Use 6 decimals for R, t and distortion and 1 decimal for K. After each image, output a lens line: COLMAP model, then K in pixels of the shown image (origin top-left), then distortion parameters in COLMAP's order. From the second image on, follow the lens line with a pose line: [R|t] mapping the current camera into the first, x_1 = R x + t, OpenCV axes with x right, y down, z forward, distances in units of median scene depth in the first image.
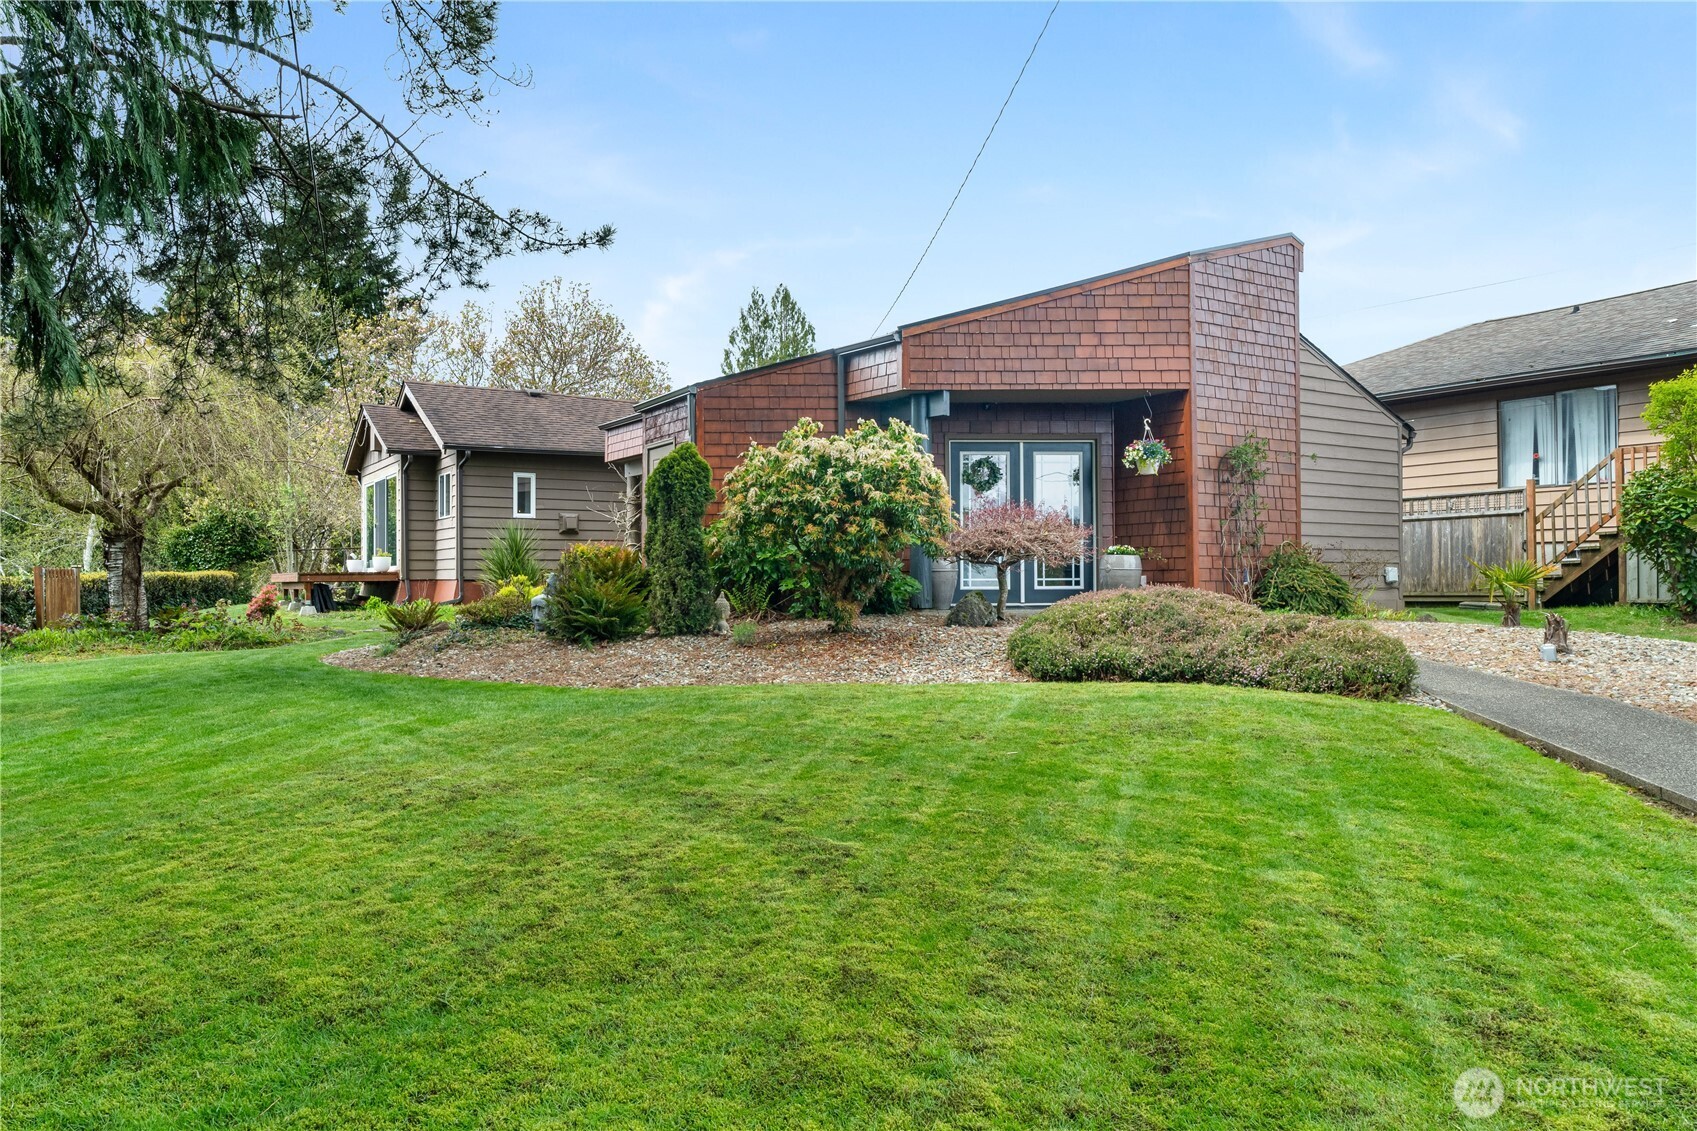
lens RADIAL K [[1167.2, 0, 848.5], [0, 1167.2, 565.5], [0, 0, 1]] dist [-0.007975, 0.003327]
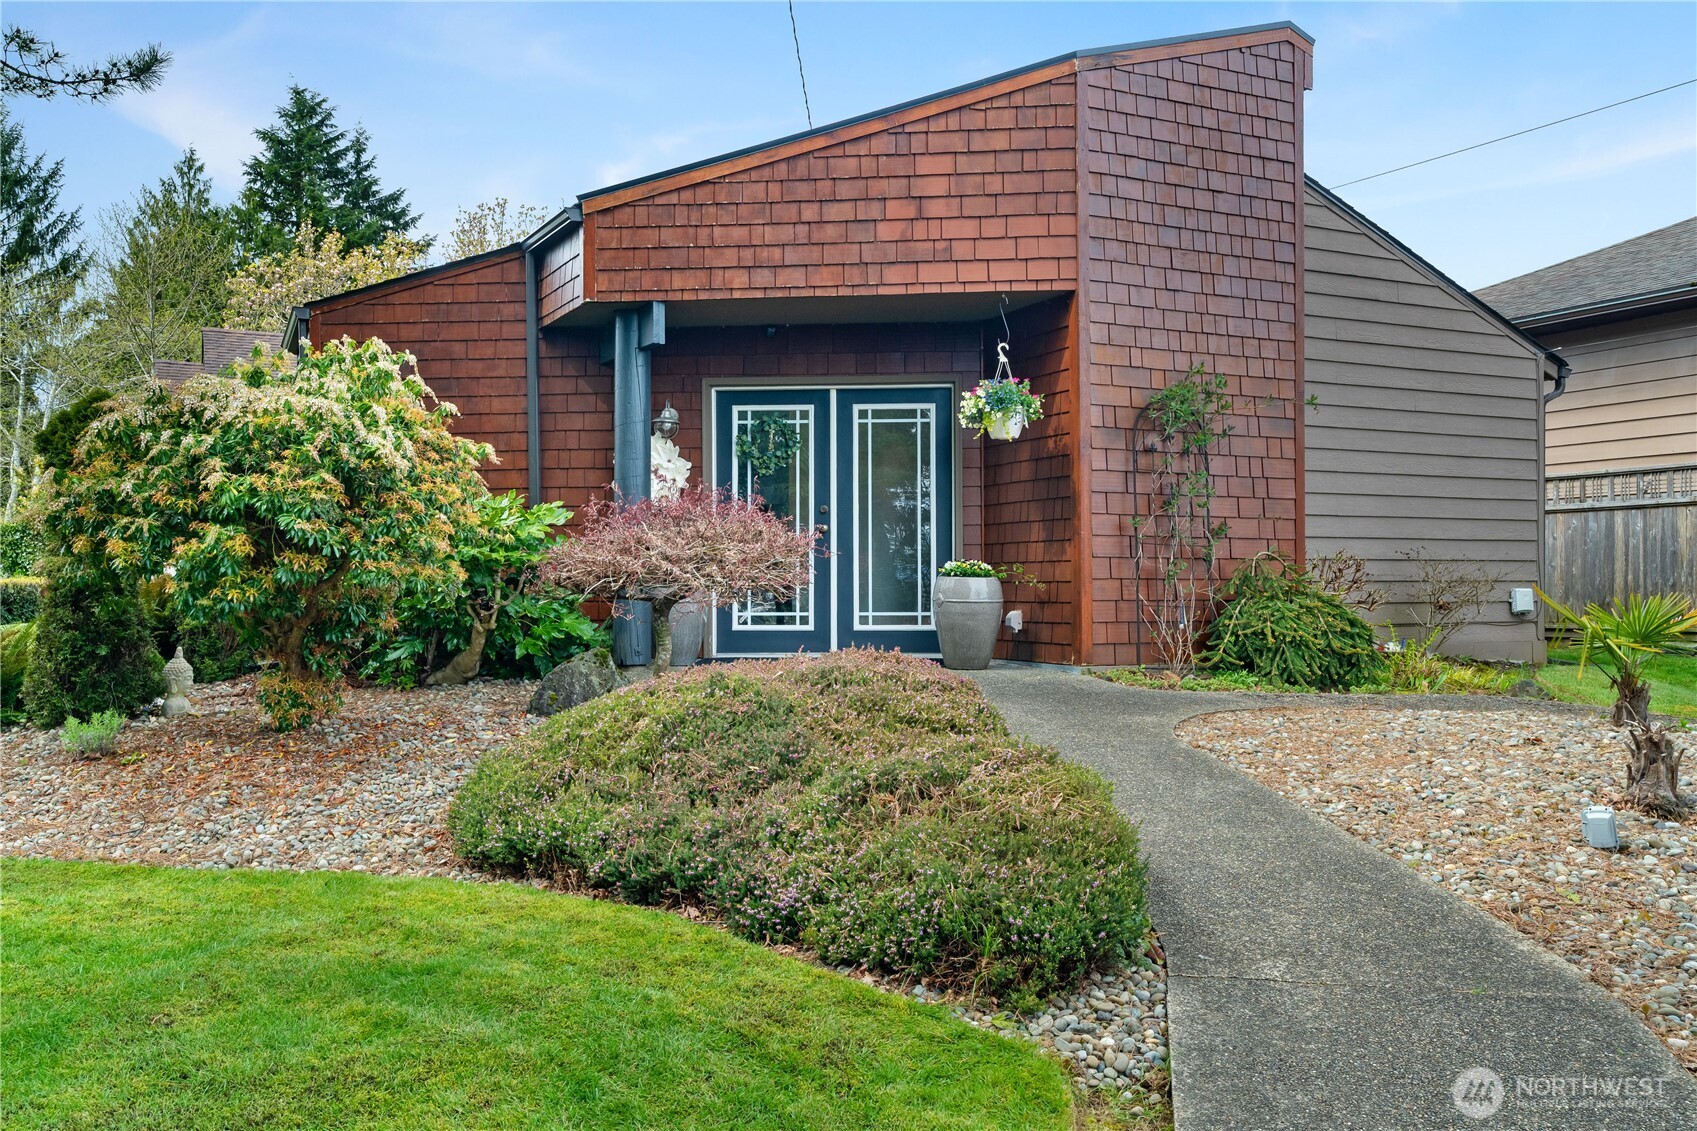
lens RADIAL K [[1378.9, 0, 848.5], [0, 1378.9, 565.5], [0, 0, 1]] dist [-0.002038, -0.004664]
pose [[0.992555, 0.000504, -0.121798, 0.256736], [0.000138, 0.999986, 0.005263, -0.018187], [0.121799, -0.005240, 0.992541, 0.300799]]
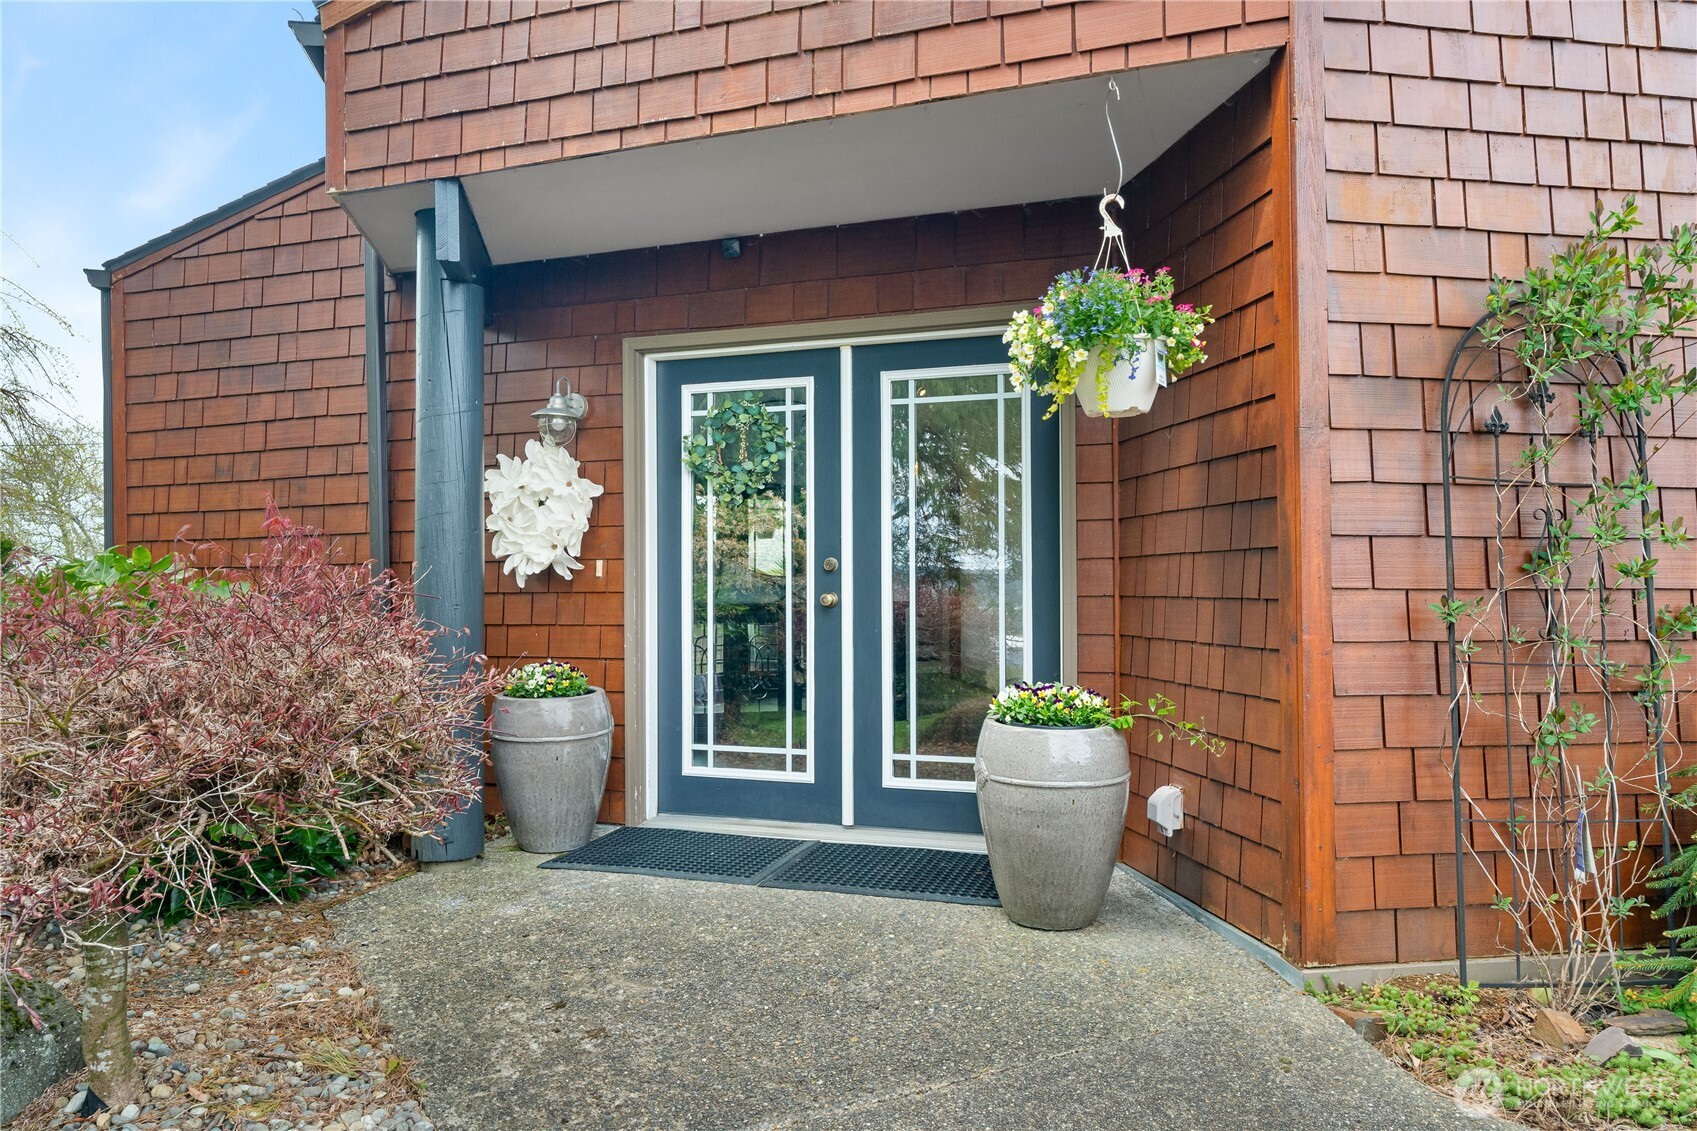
lens RADIAL K [[1167.2, 0, 848.5], [0, 1167.2, 565.5], [0, 0, 1]] dist [-0.007975, 0.003327]
pose [[0.921621, -0.004536, -0.388065, 0.293467], [0.005432, 0.999985, 0.001213, -0.045176], [0.388054, -0.003226, 0.921631, 0.727364]]
